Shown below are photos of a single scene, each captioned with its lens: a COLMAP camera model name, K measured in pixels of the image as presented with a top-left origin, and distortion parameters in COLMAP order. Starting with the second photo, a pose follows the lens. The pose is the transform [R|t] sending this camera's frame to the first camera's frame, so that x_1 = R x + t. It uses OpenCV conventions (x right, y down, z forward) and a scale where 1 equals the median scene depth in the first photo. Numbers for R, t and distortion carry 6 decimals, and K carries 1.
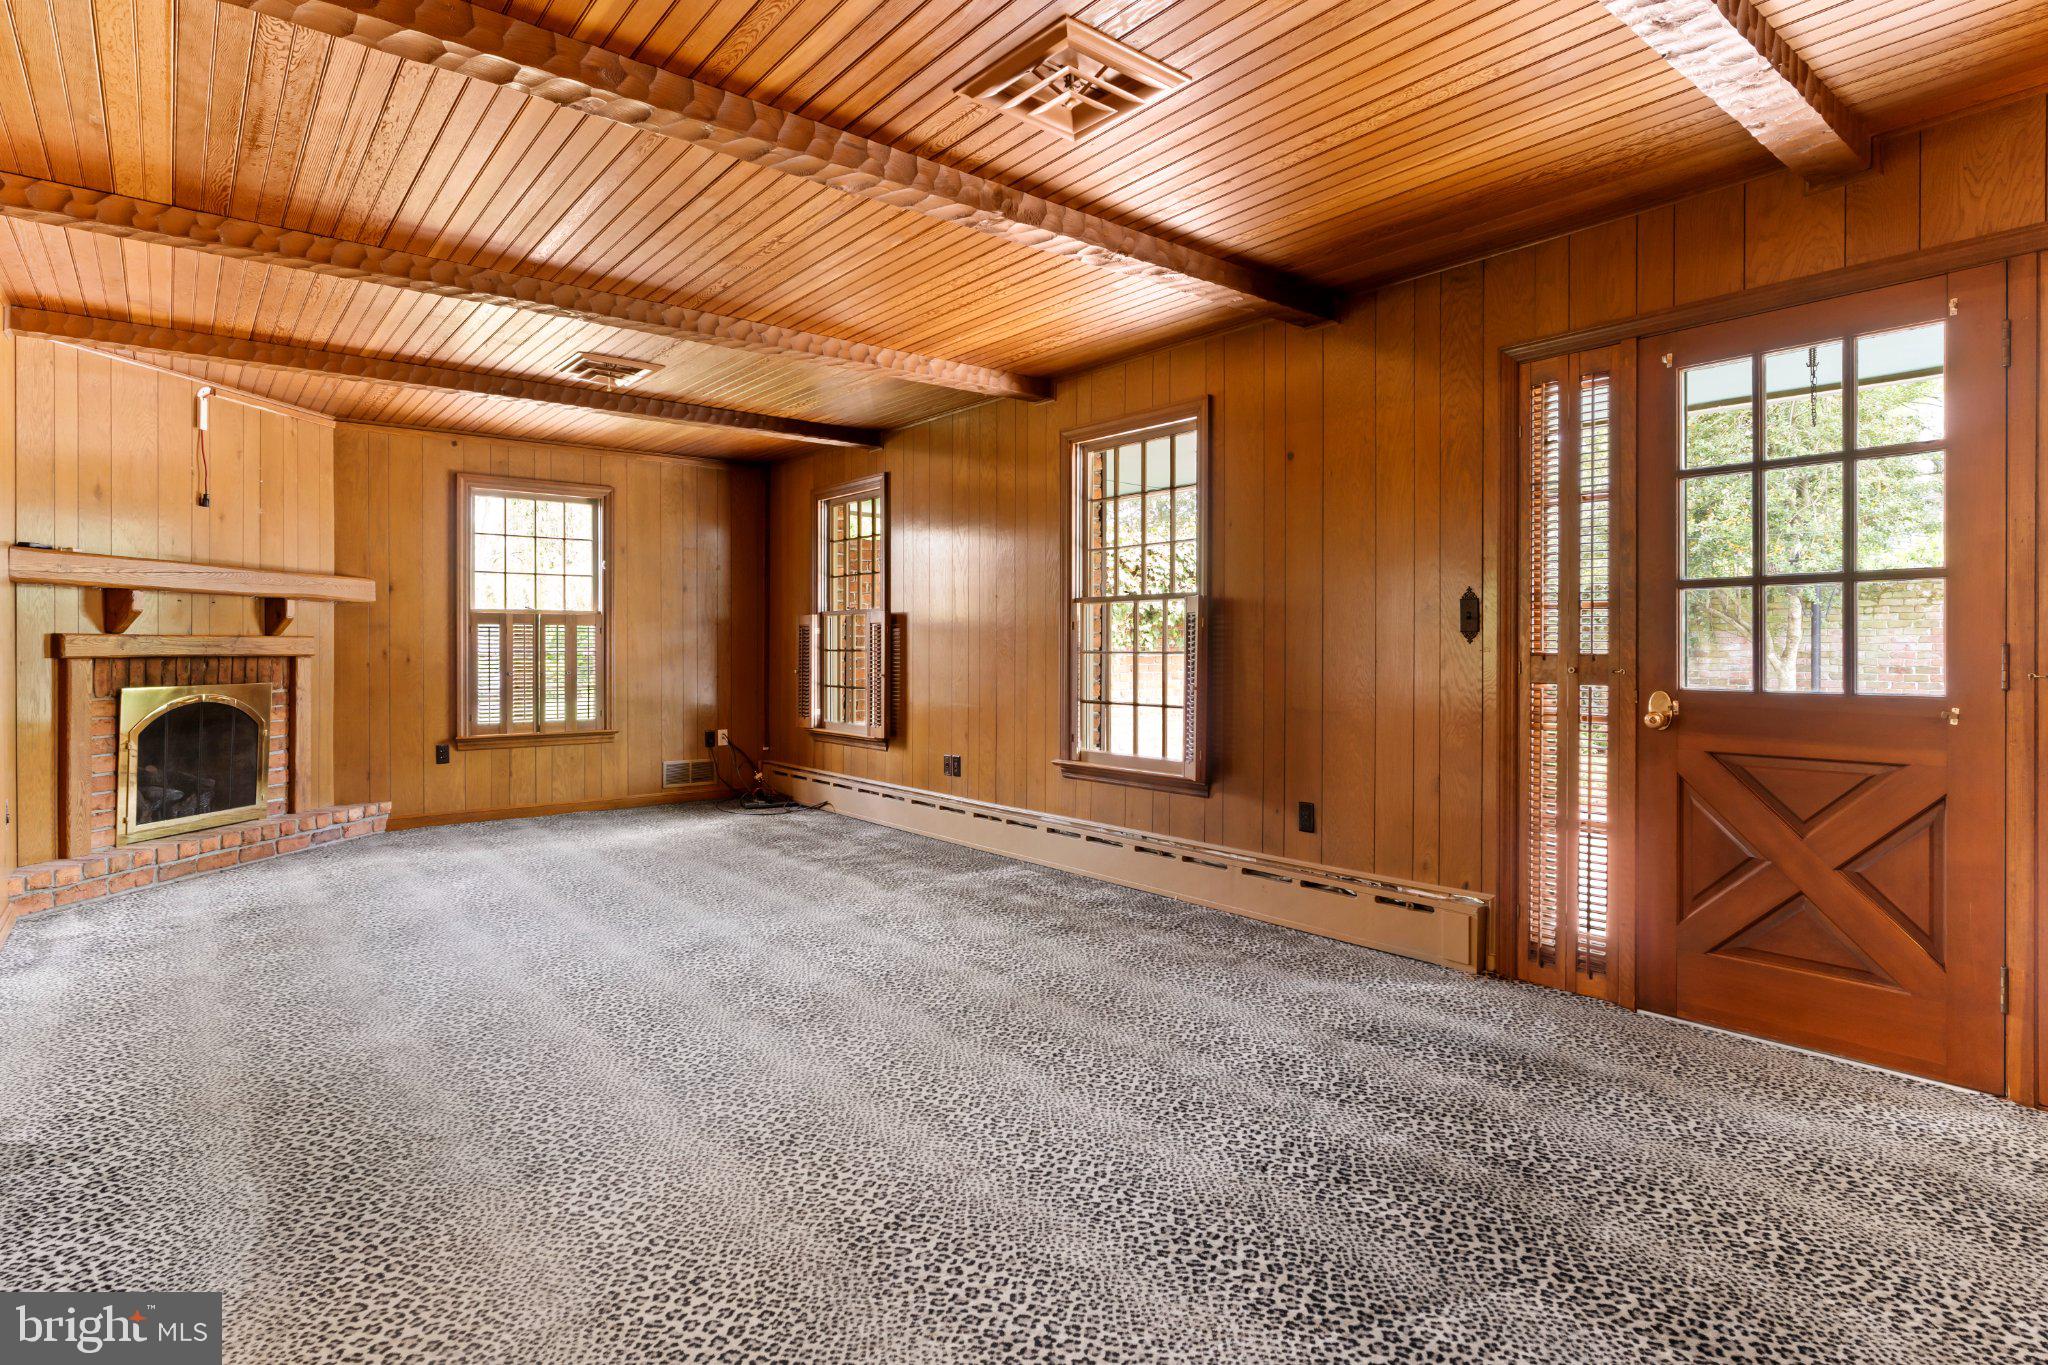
lens RADIAL K [[1060.5, 0, 1020.4], [0, 1060.5, 644.0], [0, 0, 1]] dist [-0.001380, -0.000016]
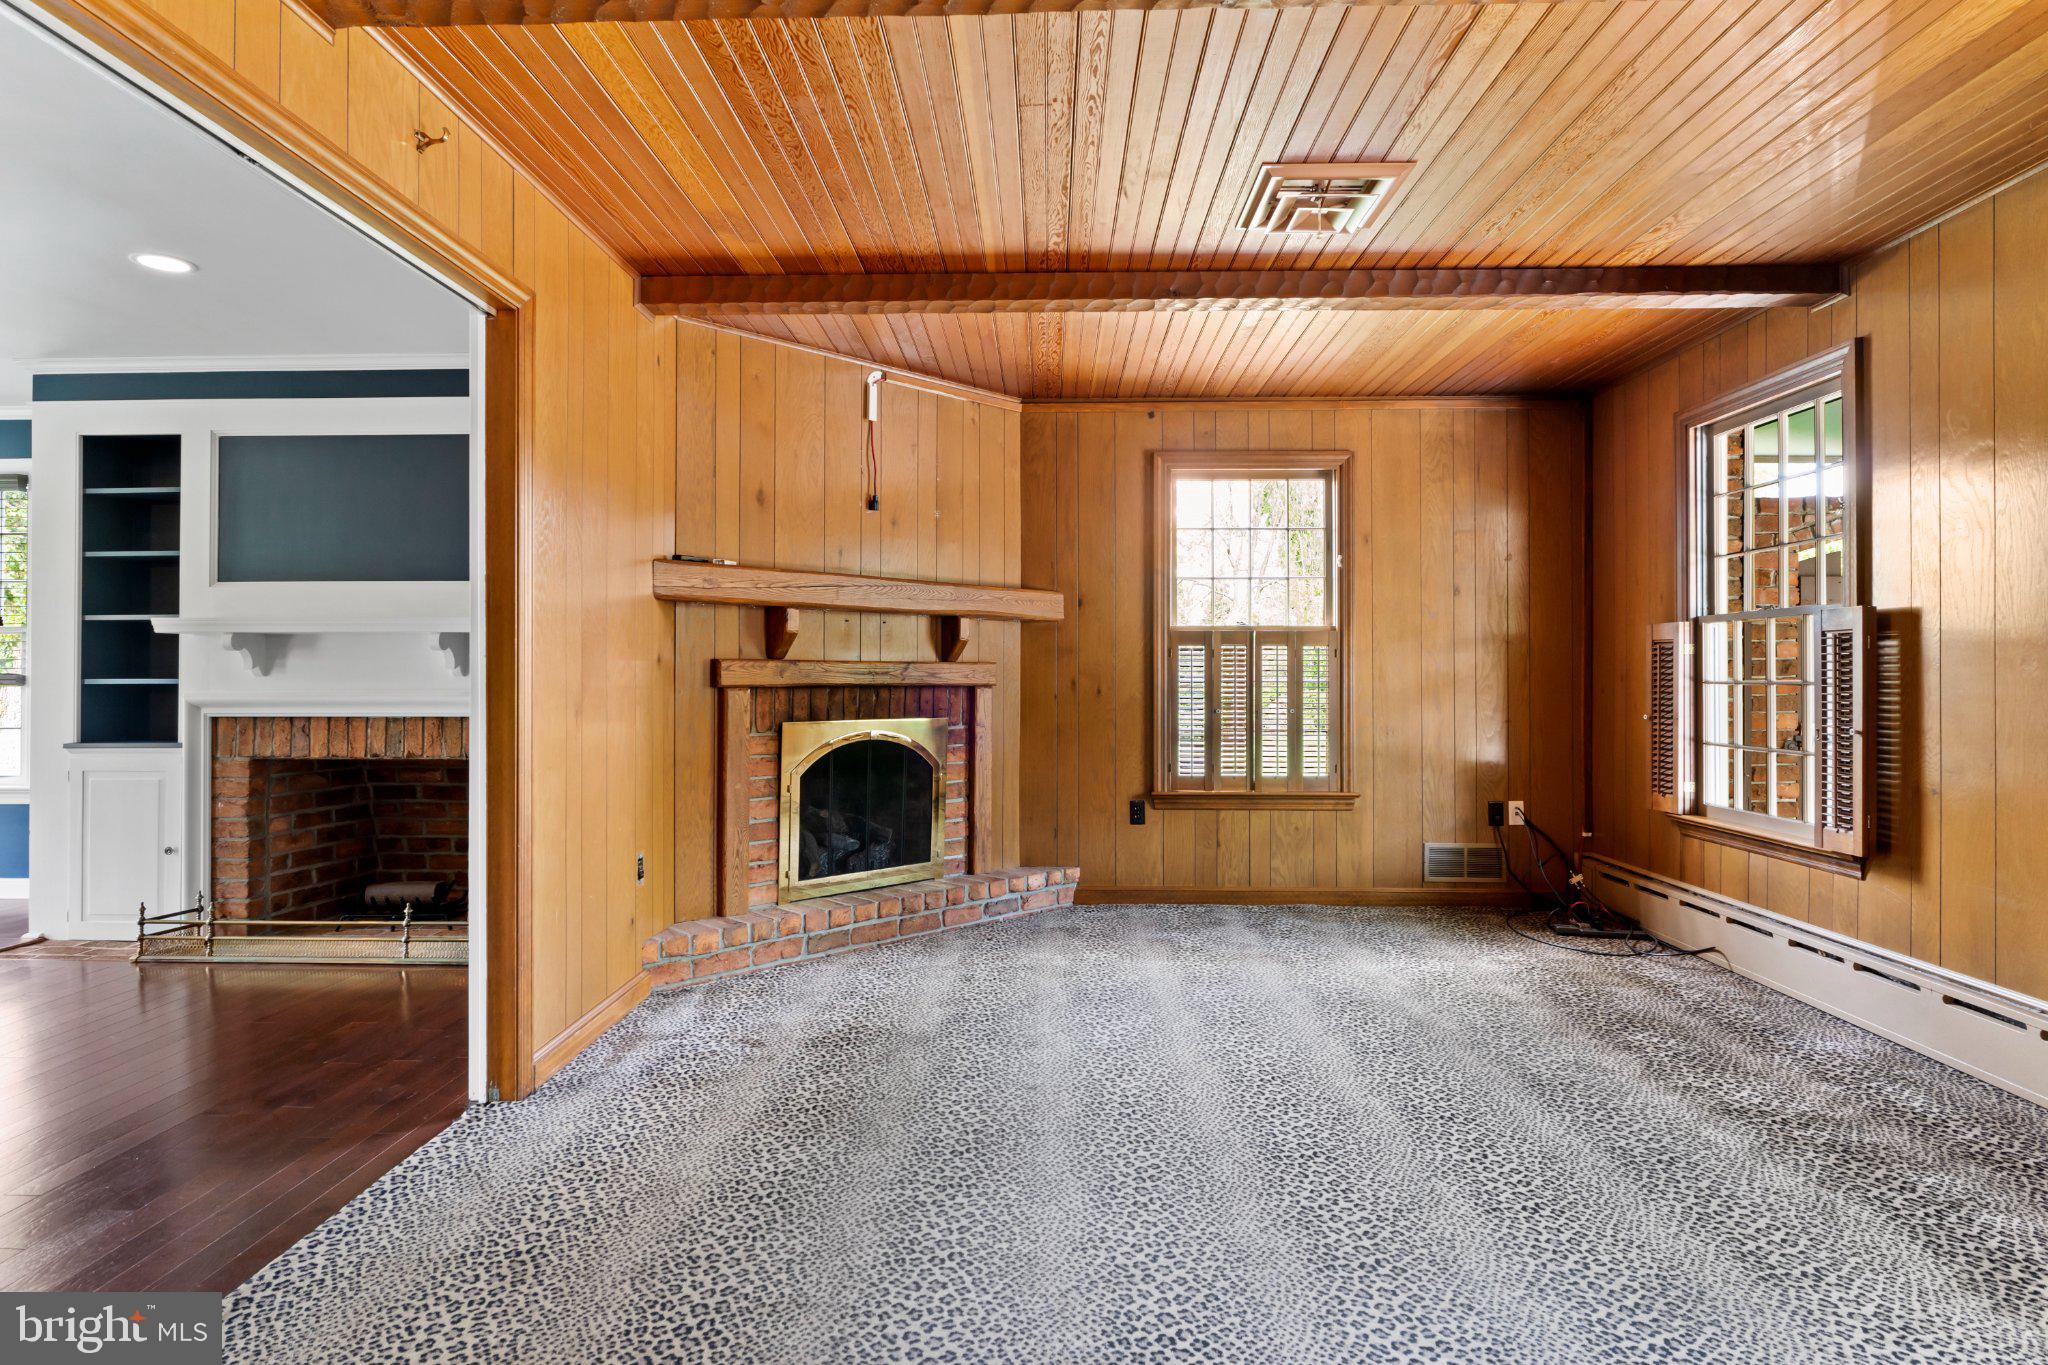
lens RADIAL K [[1043.6, 0, 1020.5], [0, 1043.6, 669.1], [0, 0, 1]] dist [-0.001831, 0.000066]
pose [[0.761522, -0.002779, -0.648134, -0.116013], [-0.000596, 0.999987, -0.004988, 0.001974], [0.648139, 0.004185, 0.761510, 0.374055]]
